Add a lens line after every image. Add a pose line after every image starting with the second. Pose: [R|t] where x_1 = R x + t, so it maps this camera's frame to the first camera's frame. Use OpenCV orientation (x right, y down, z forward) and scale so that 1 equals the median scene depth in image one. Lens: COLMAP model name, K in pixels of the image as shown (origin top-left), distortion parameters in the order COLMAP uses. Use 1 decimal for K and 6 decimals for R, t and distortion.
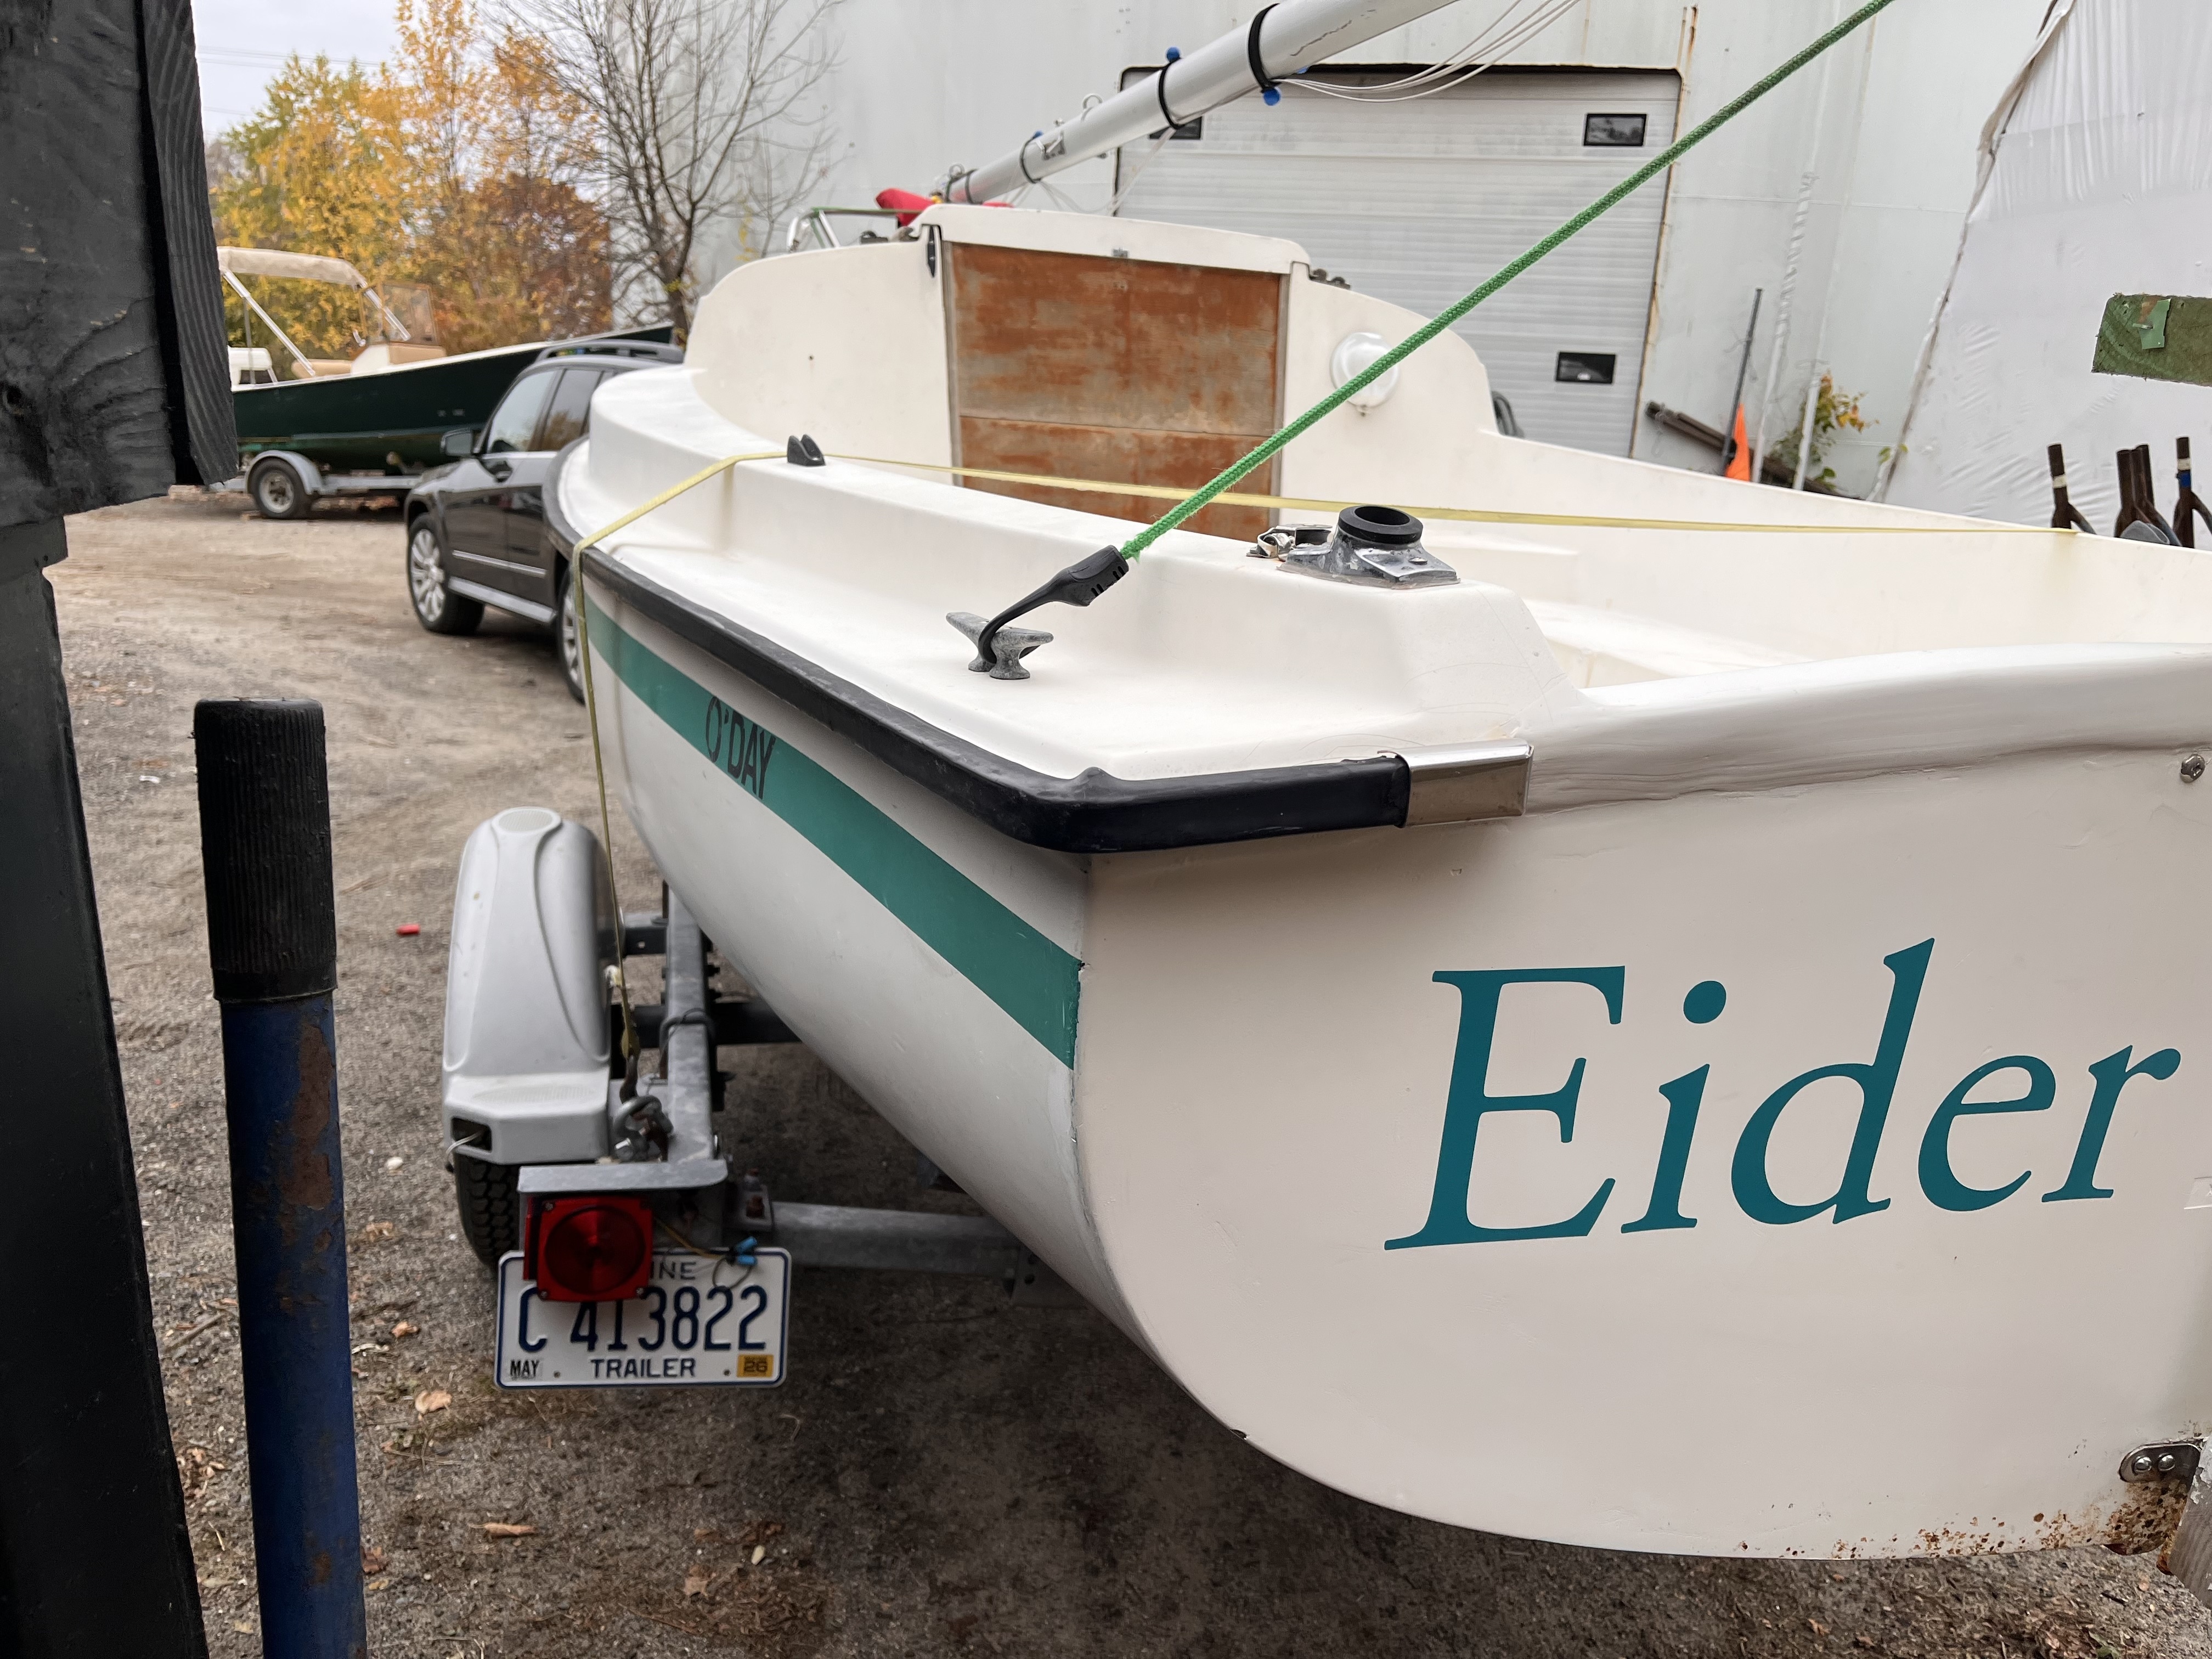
lens RADIAL K [[1702.9, 0, 1104.3], [0, 1702.9, 843.3], [0, 0, 1]] dist [0.003308, -0.006626]
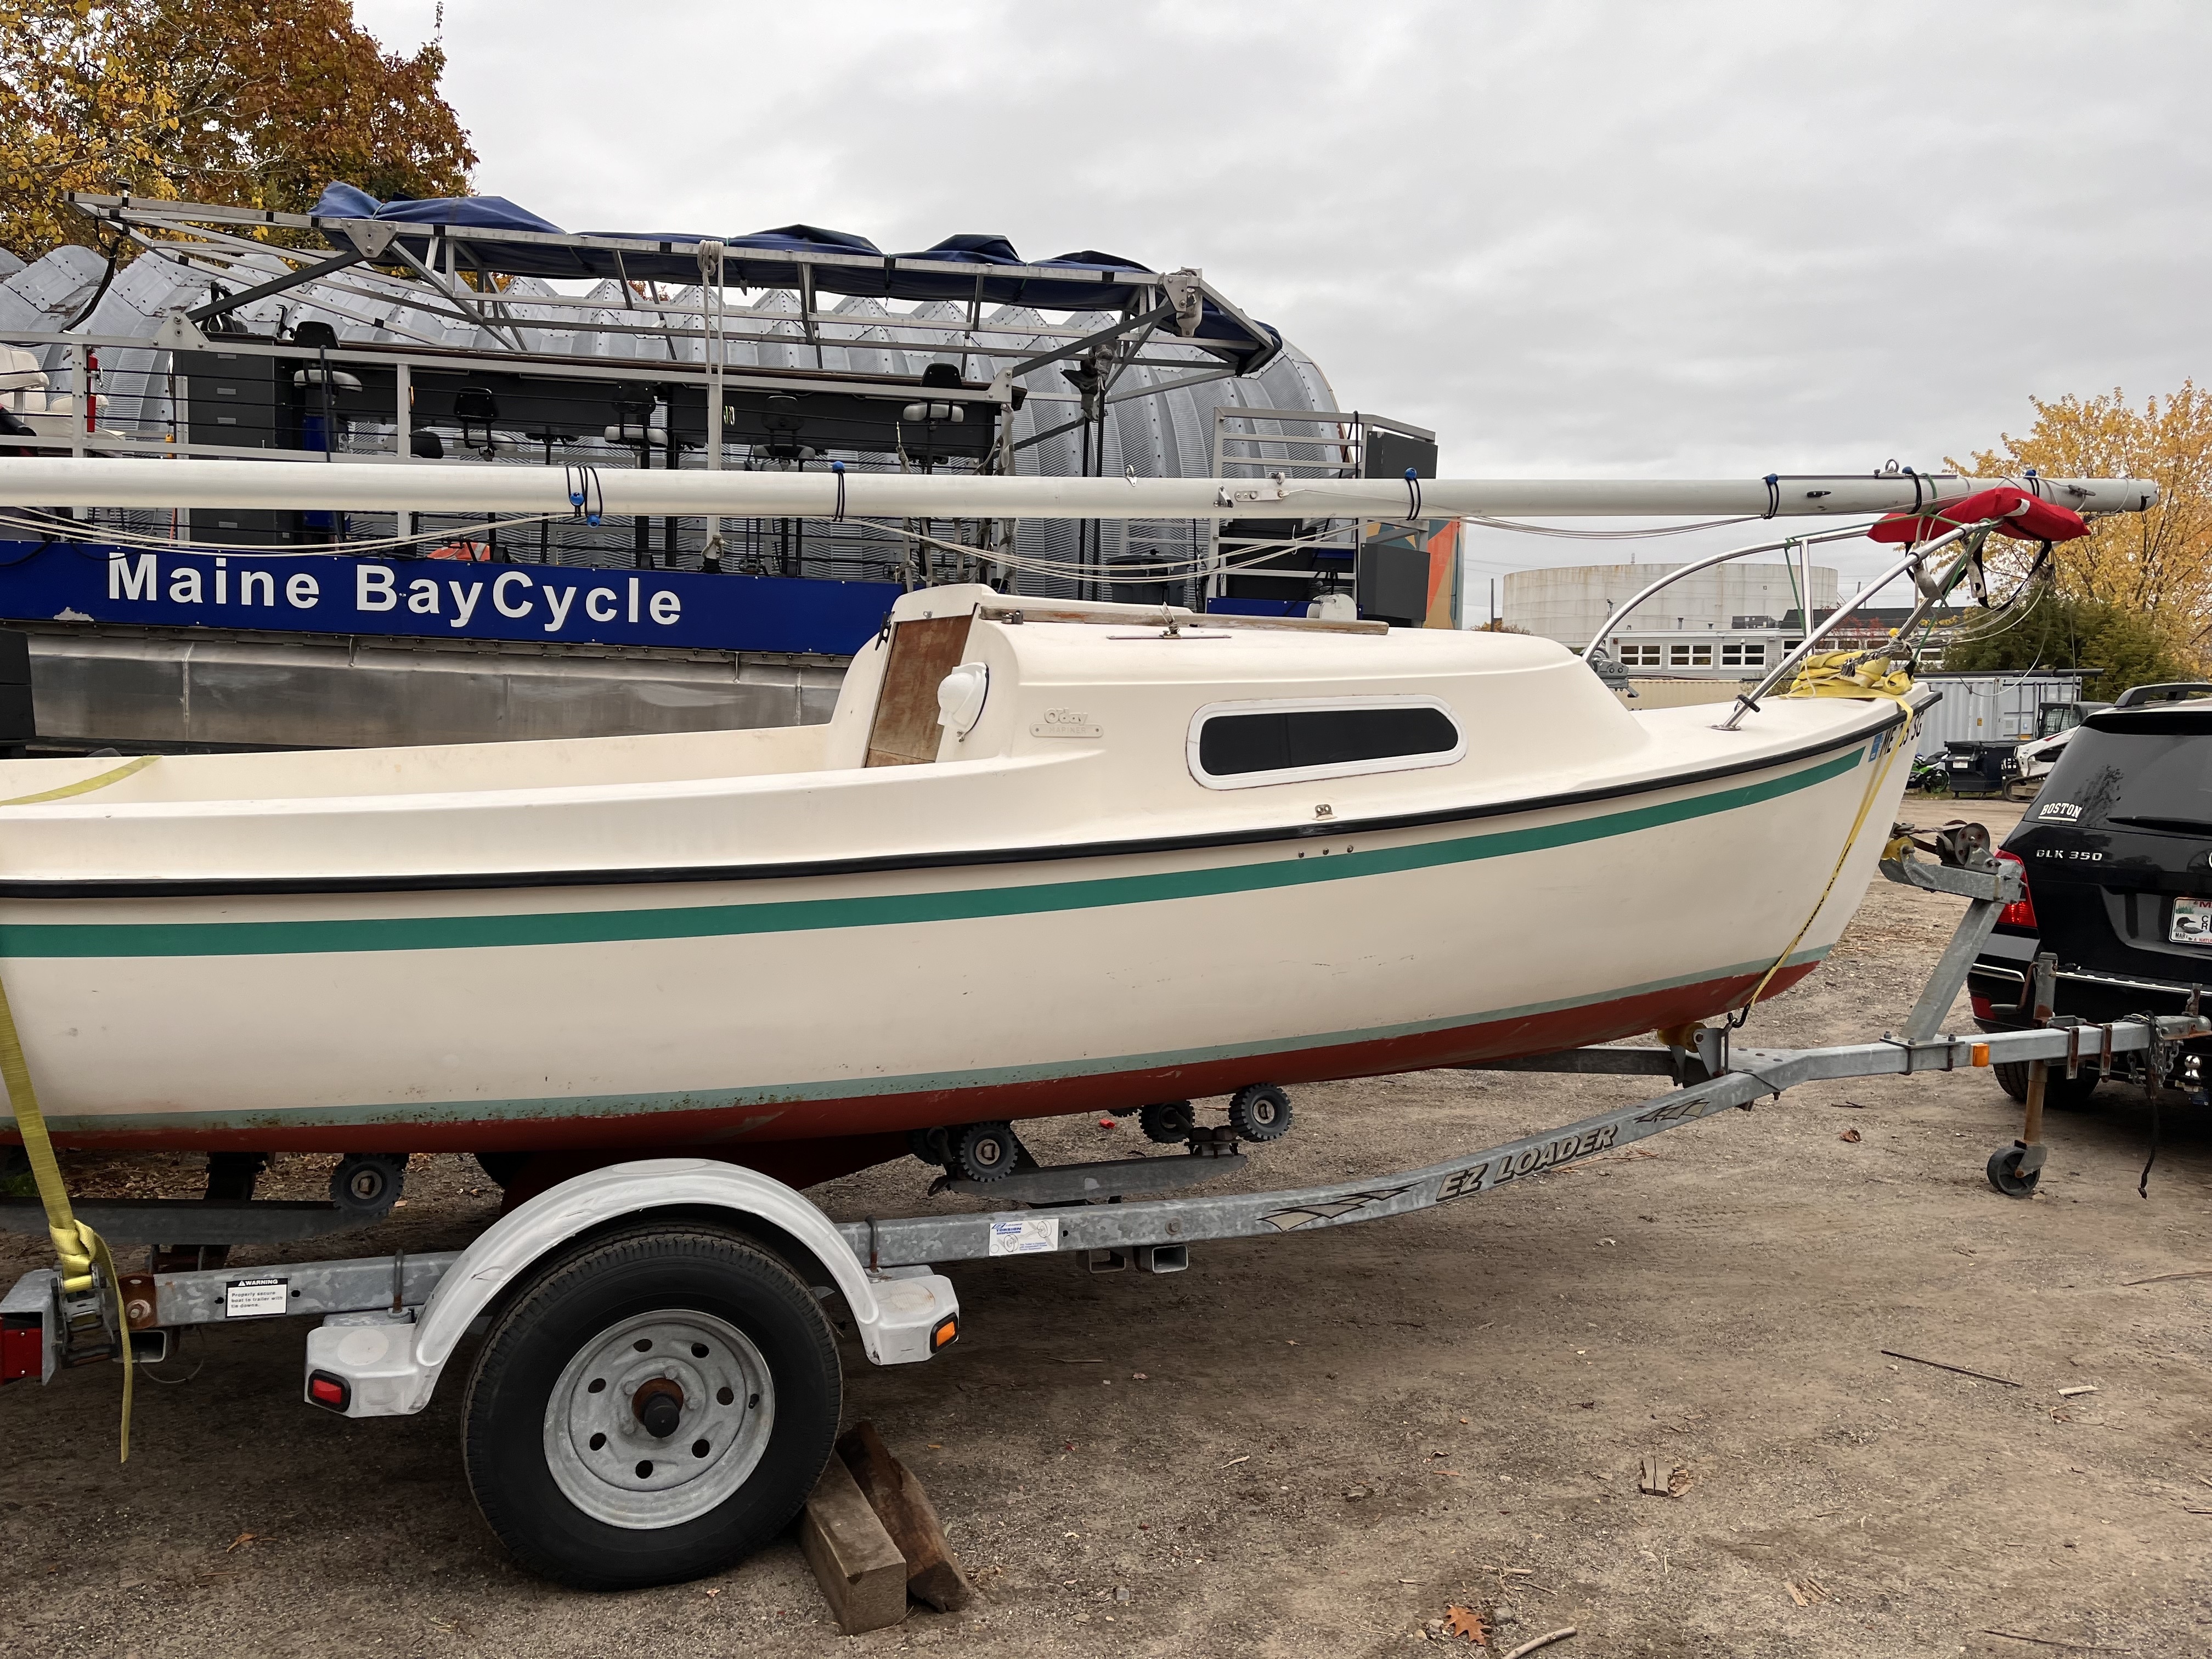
lens RADIAL K [[1648.2, 0, 1106.0], [0, 1648.2, 829.5], [0, 0, 1]] dist [0.095994, -0.119017]
pose [[0.099252, 0.025705, -0.994730, 1.193541], [-0.246875, 0.969047, 0.000408, -0.231583], [0.963951, 0.245533, 0.102526, 1.042153]]
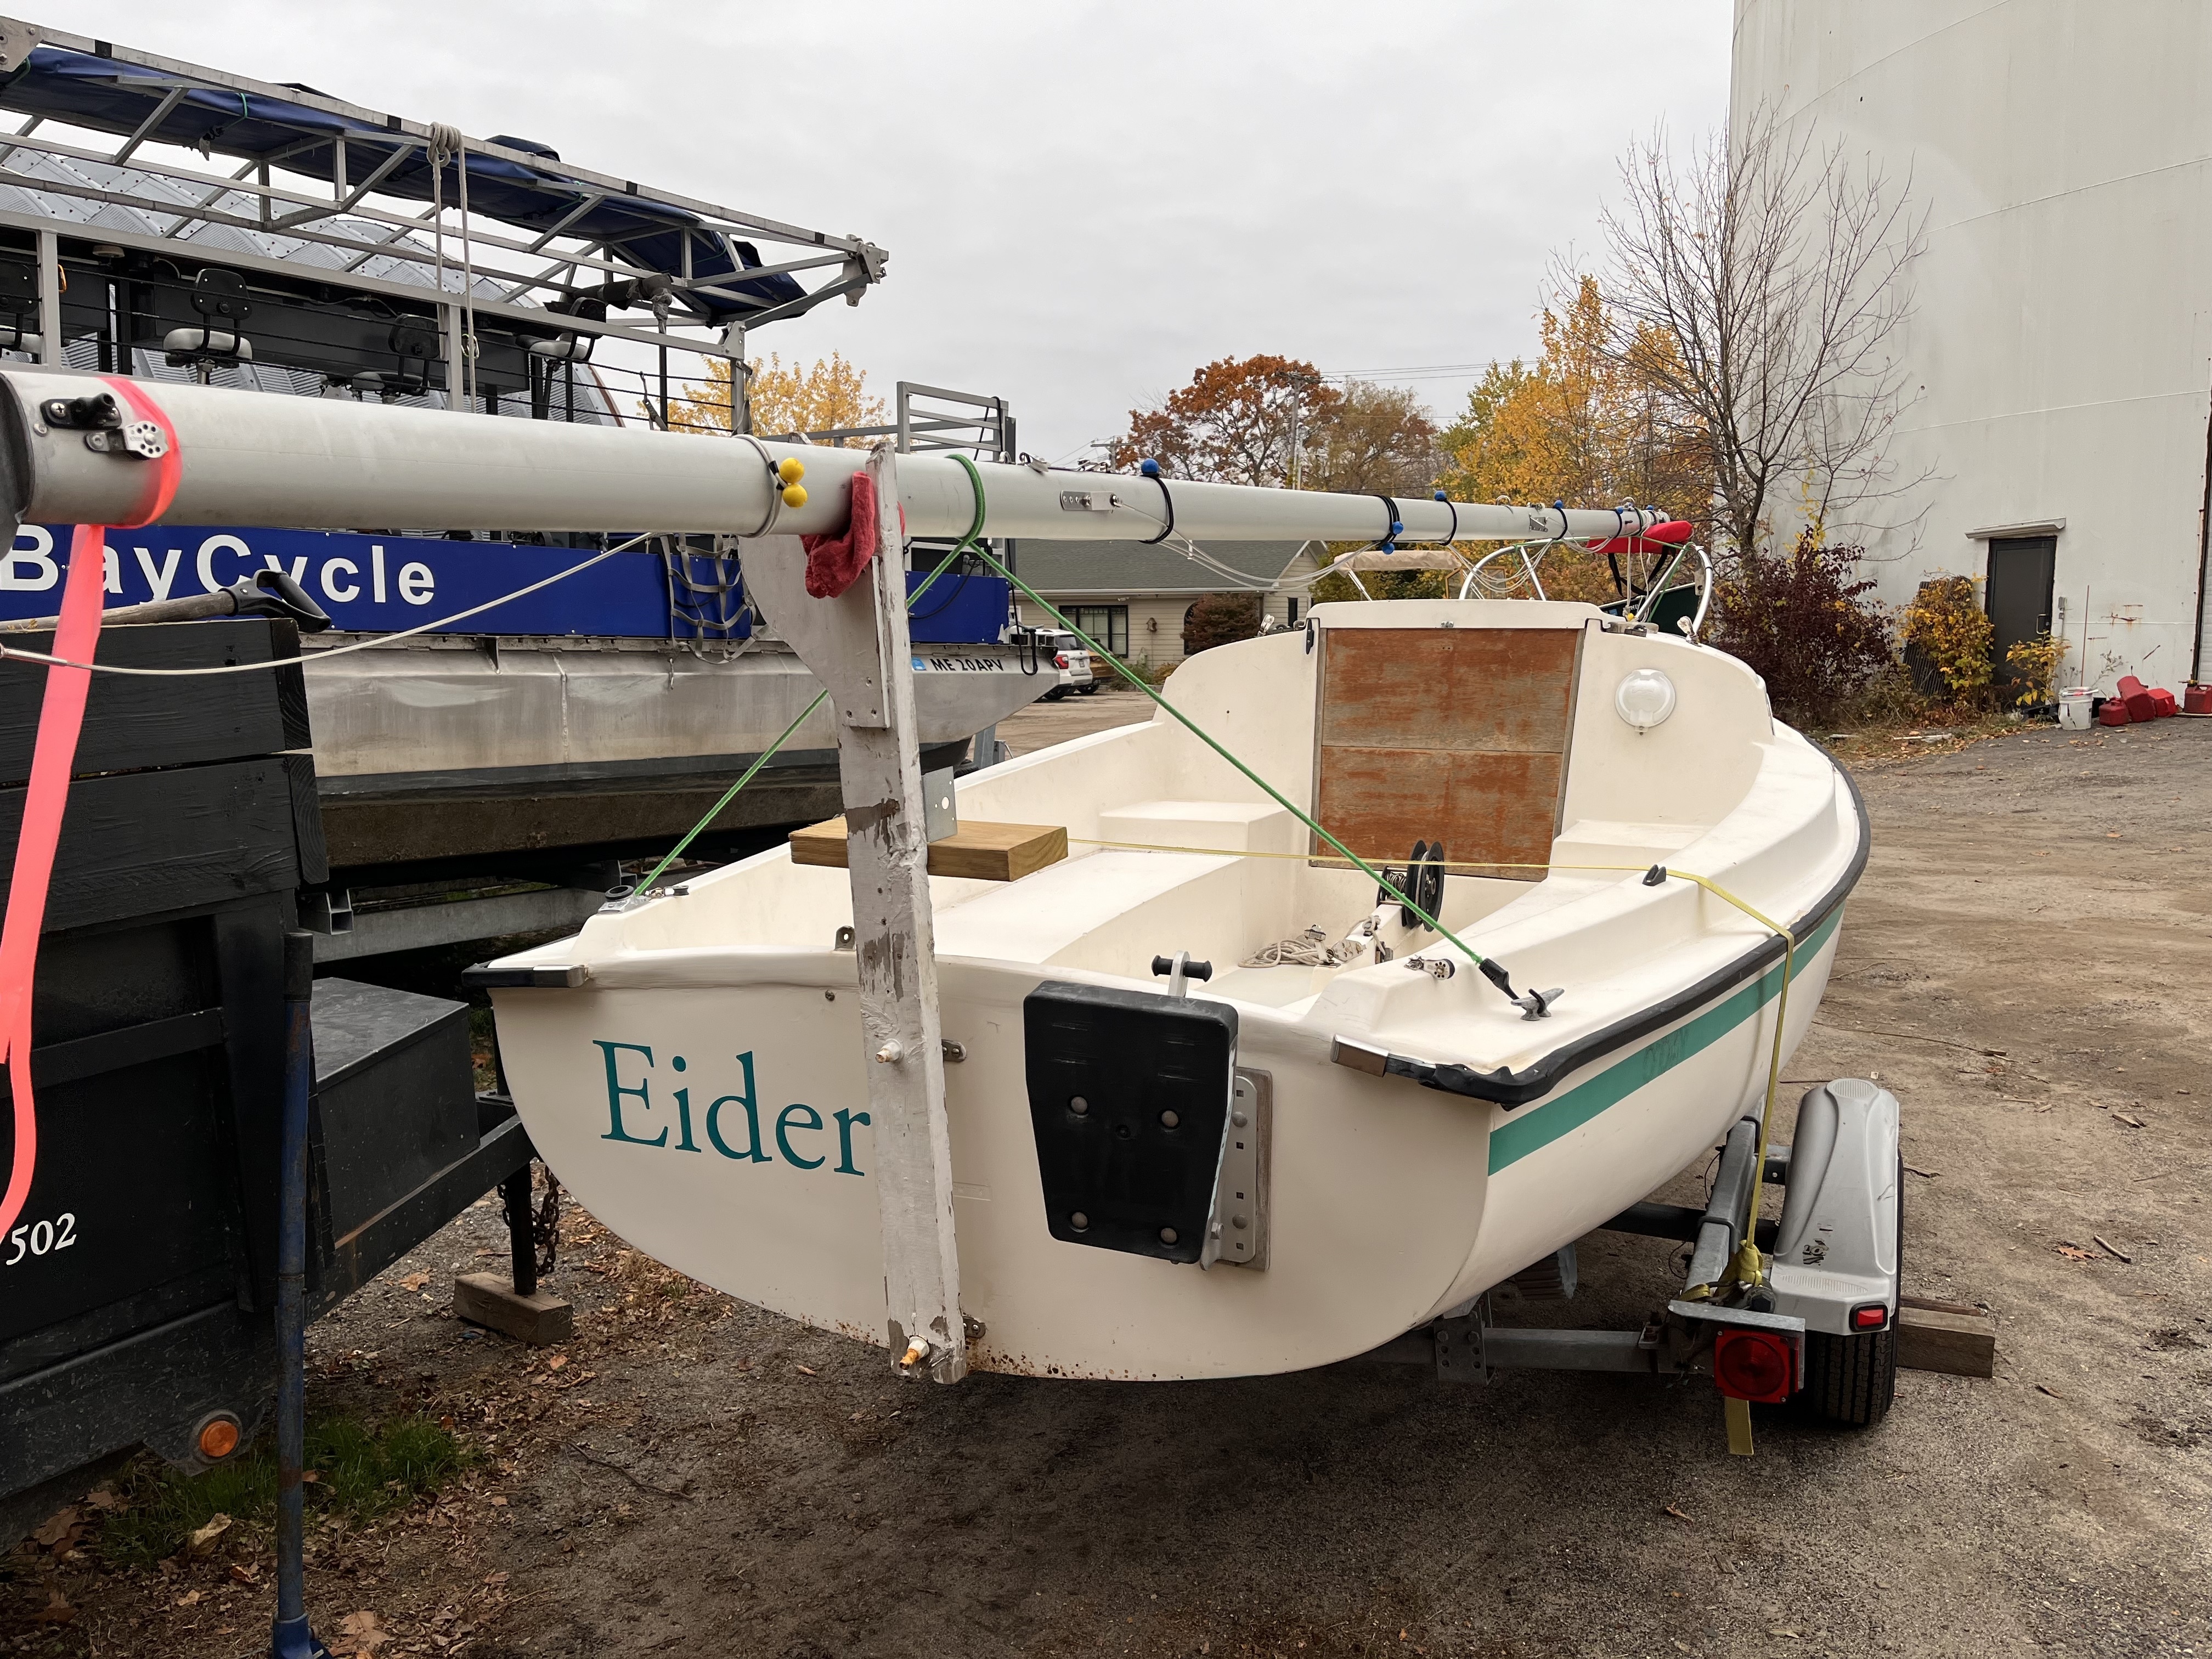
lens RADIAL K [[1648.2, 0, 1106.0], [0, 1648.2, 829.5], [0, 0, 1]] dist [0.095994, -0.119017]
pose [[0.782286, 0.014205, -0.622758, 0.629936], [-0.099277, 0.989805, -0.102131, -0.019396], [0.614958, 0.141721, 0.775720, -0.182902]]
